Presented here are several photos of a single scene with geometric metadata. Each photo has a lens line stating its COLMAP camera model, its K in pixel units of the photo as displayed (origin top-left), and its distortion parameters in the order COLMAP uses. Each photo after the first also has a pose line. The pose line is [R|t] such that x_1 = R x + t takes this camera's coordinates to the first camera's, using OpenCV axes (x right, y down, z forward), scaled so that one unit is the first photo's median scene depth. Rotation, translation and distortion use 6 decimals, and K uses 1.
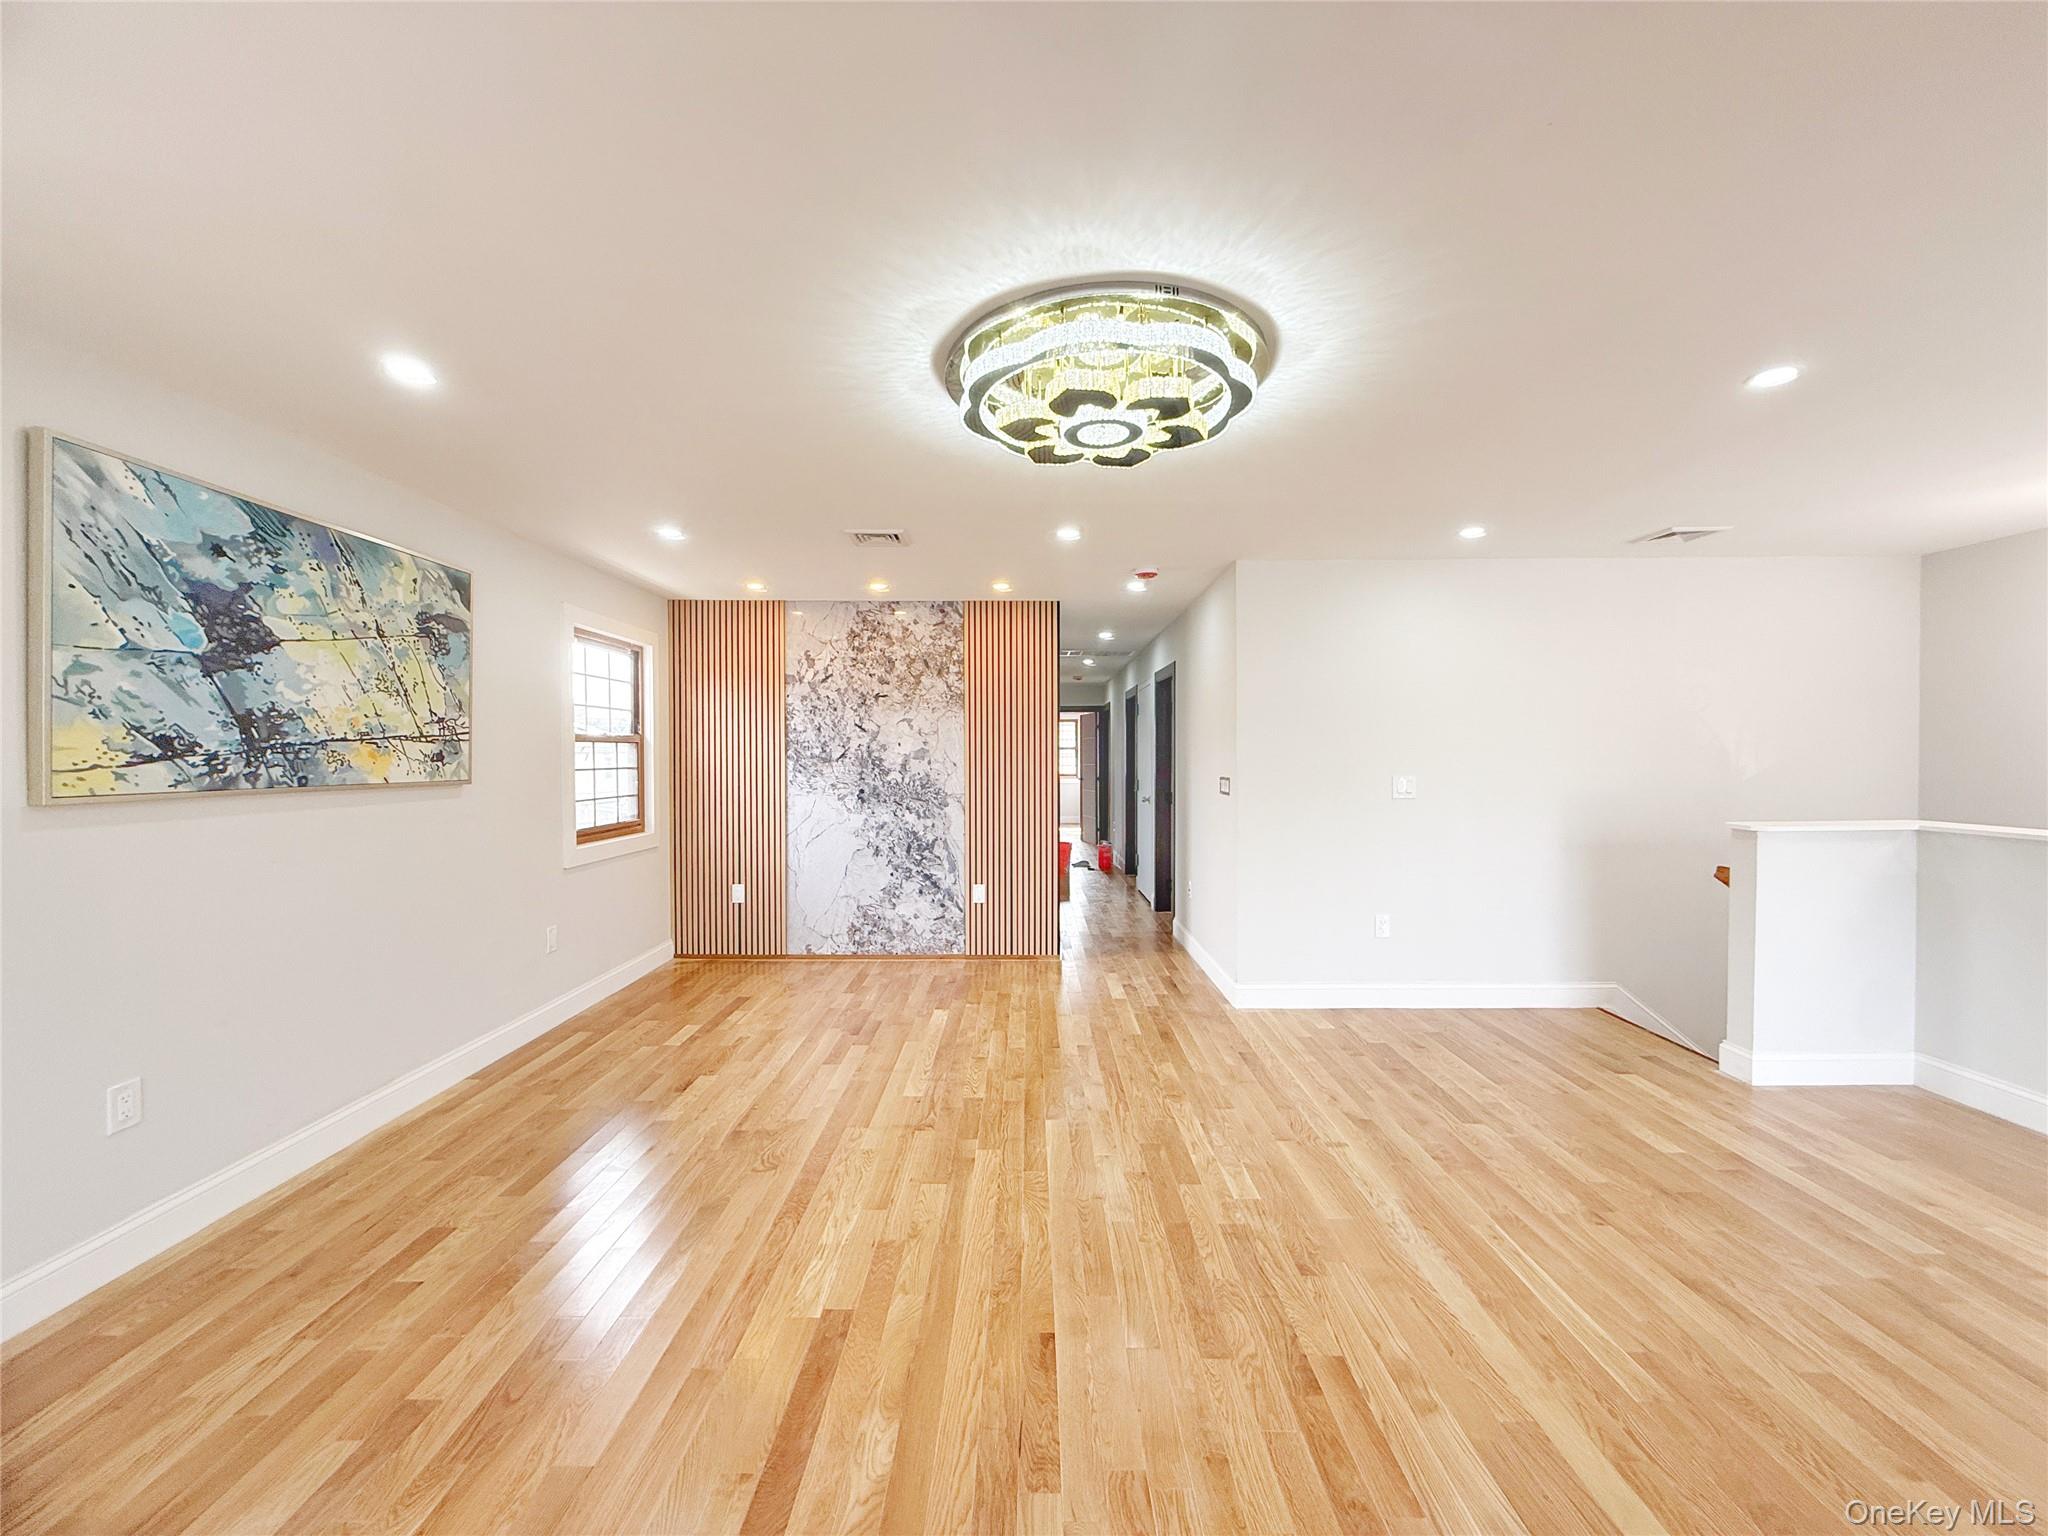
lens RADIAL K [[811.0, 0, 1021.5], [0, 811.0, 769.1], [0, 0, 1]] dist [-0.000269, 0.000139]
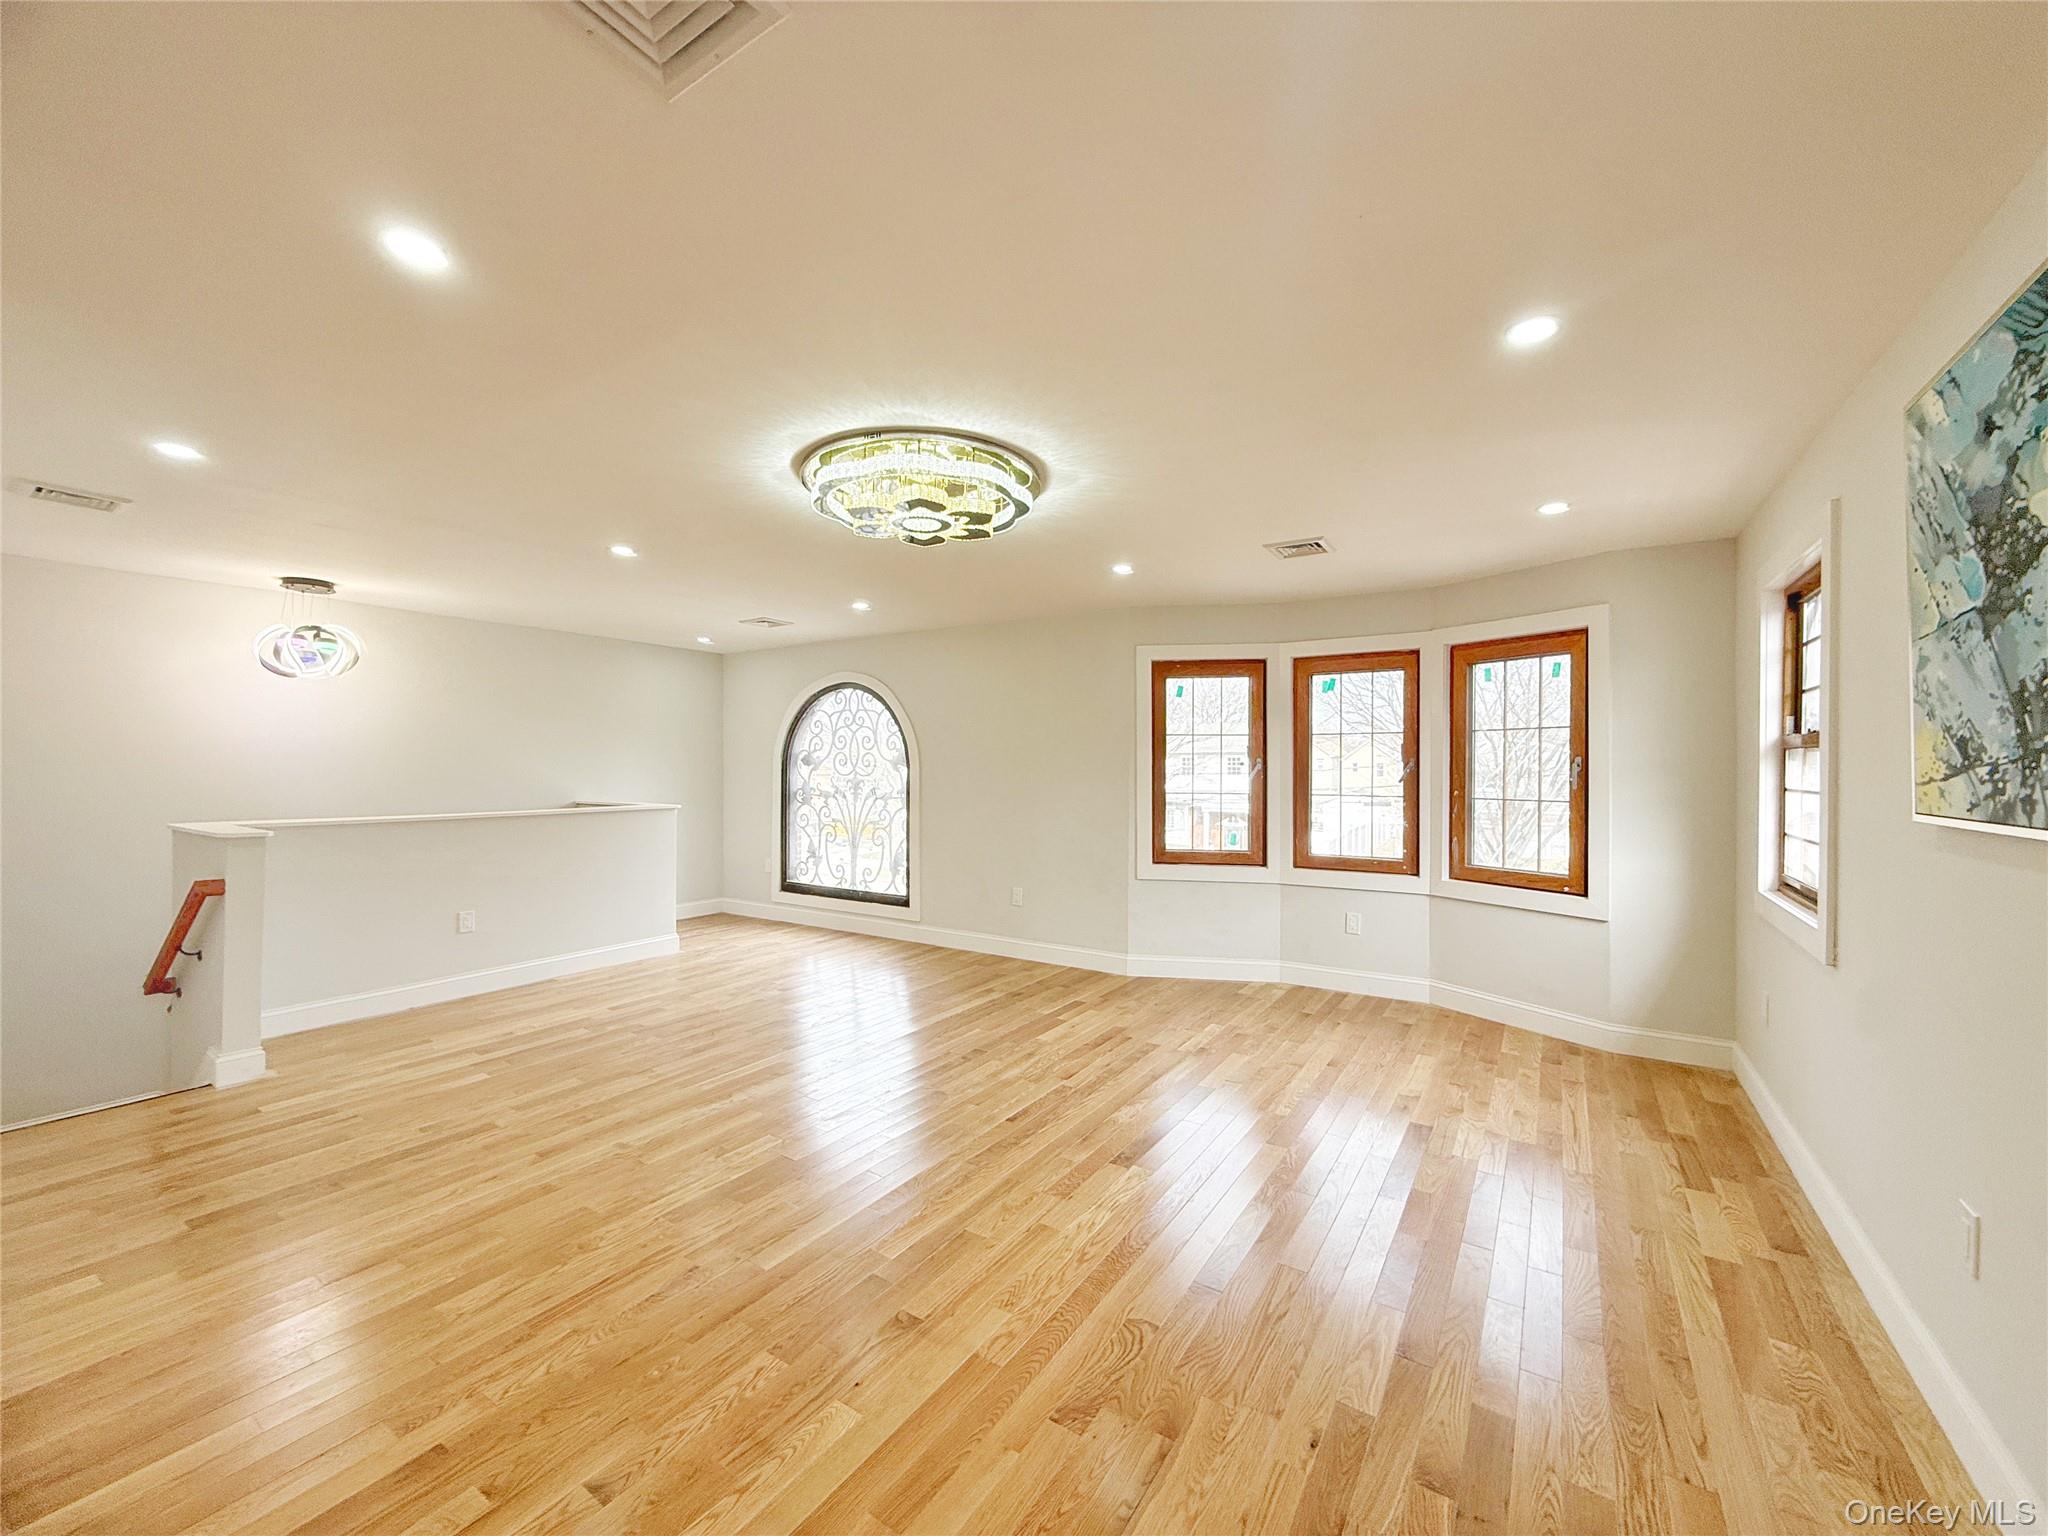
lens RADIAL K [[811.0, 0, 1020.6], [0, 811.0, 769.5], [0, 0, 1]] dist [-0.000269, 0.000139]
pose [[-0.836314, -0.002016, 0.548247, -0.505678], [0.008266, 0.999833, 0.016286, -0.020859], [-0.548188, 0.018152, -0.836158, 1.342635]]
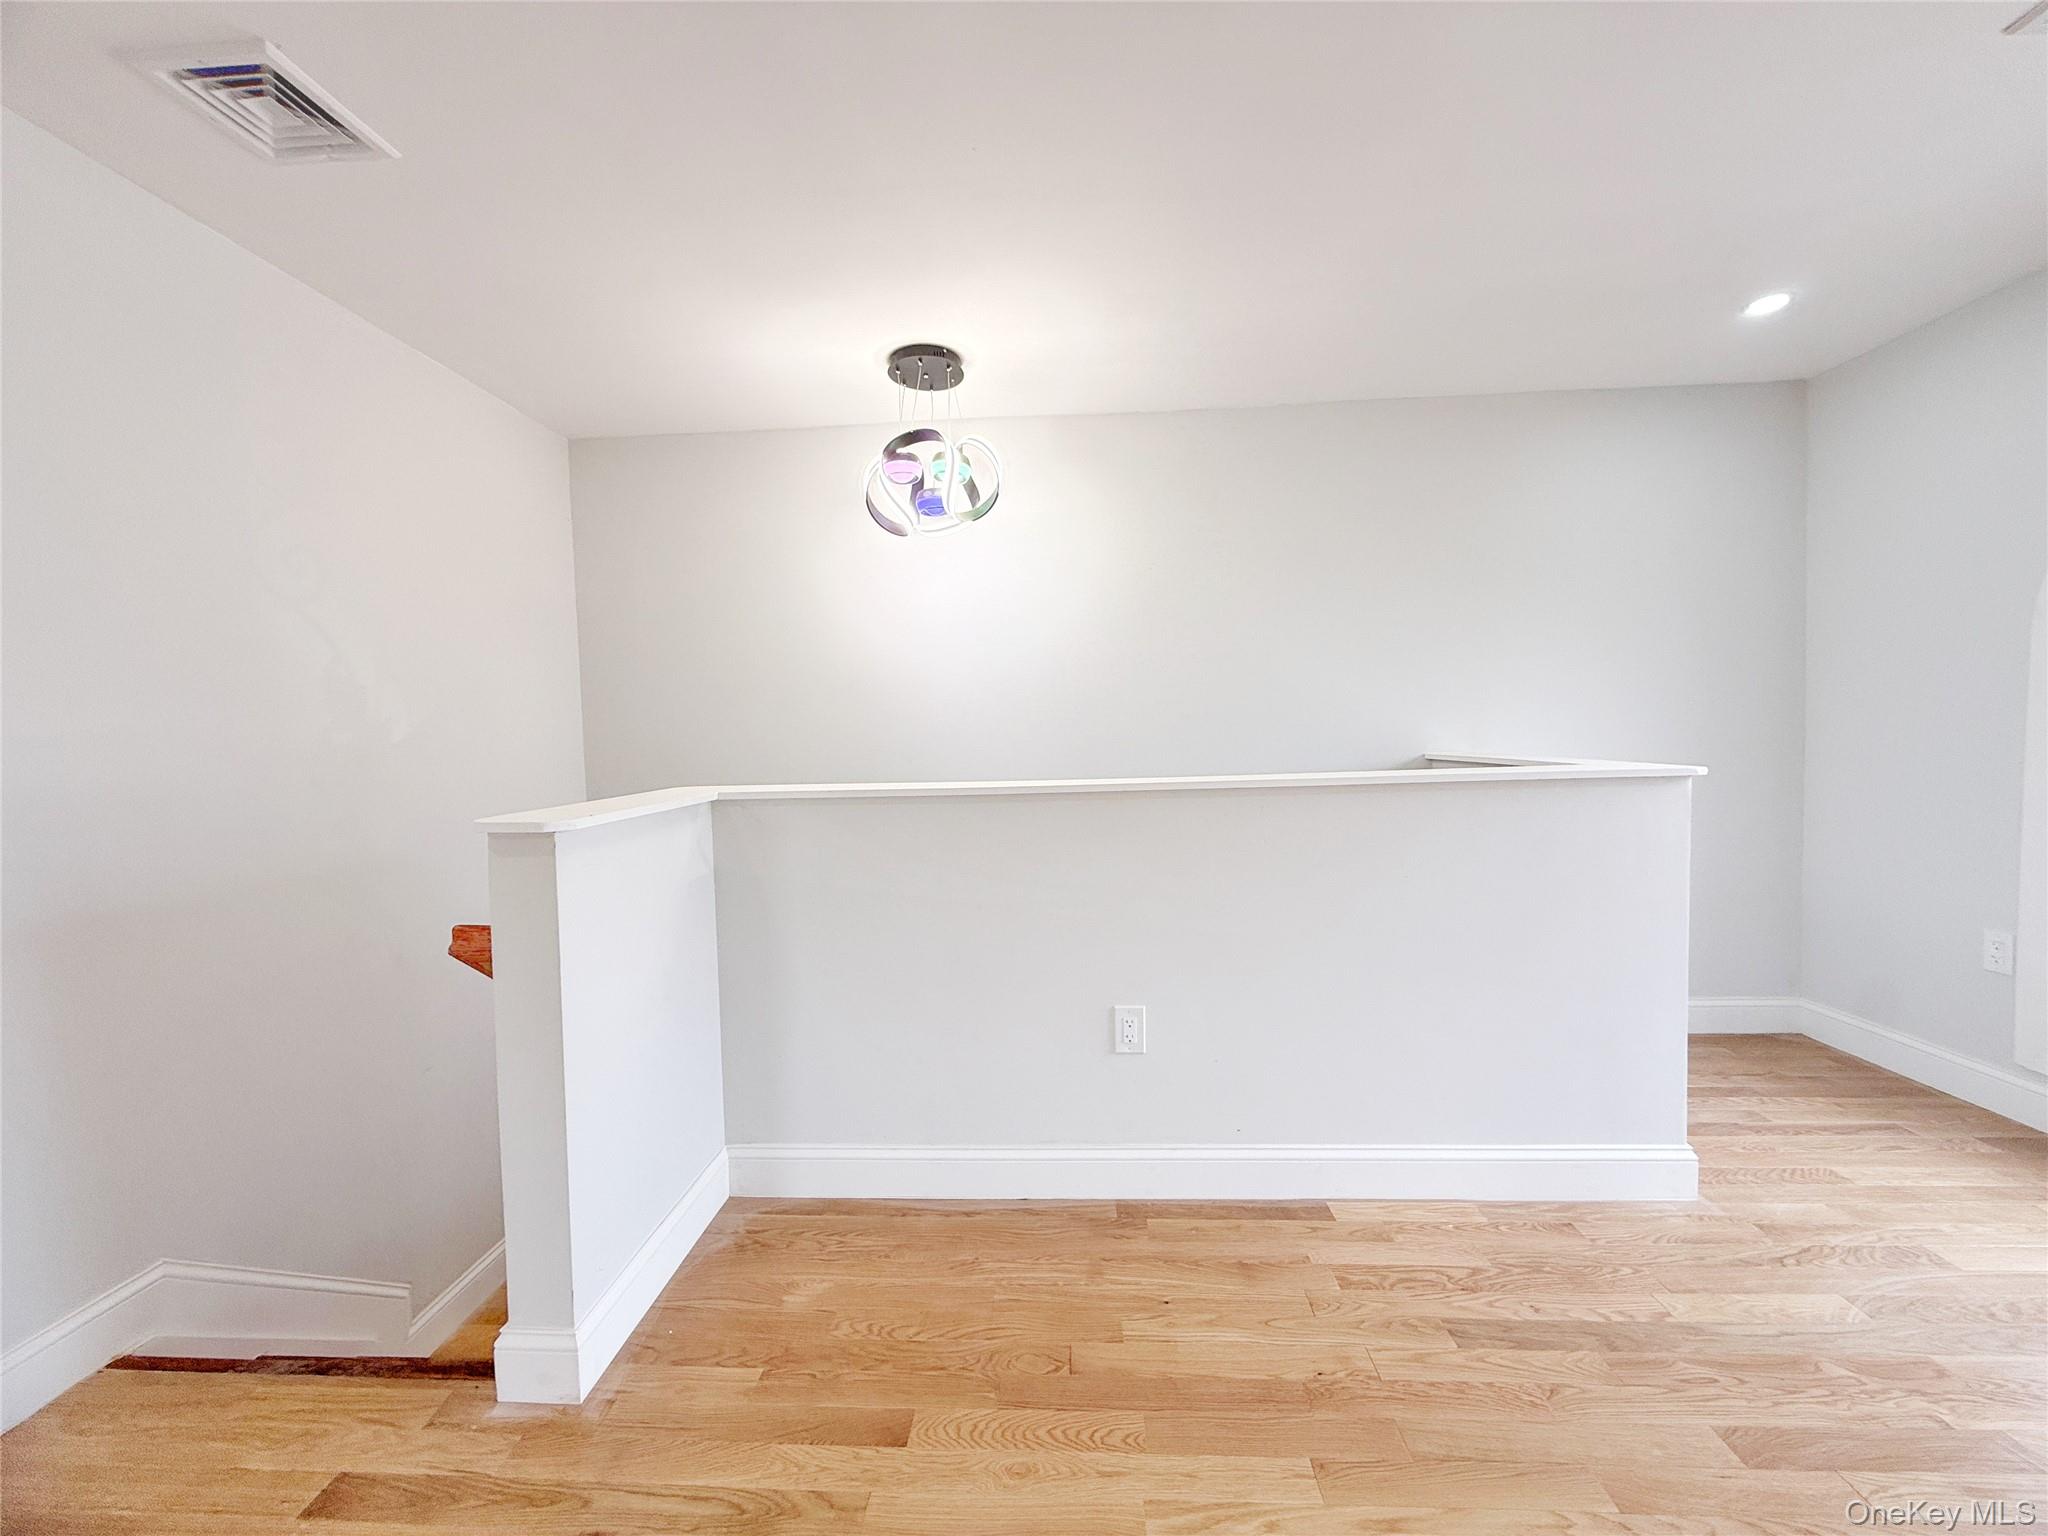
lens RADIAL K [[811.0, 0, 1018.1], [0, 811.0, 769.2], [0, 0, 1]] dist [-0.000269, 0.000139]
pose [[0.052326, -0.039497, 0.997849, 0.486877], [0.044748, 0.998307, 0.037168, 0.037786], [-0.997627, 0.042707, 0.054005, 0.724828]]
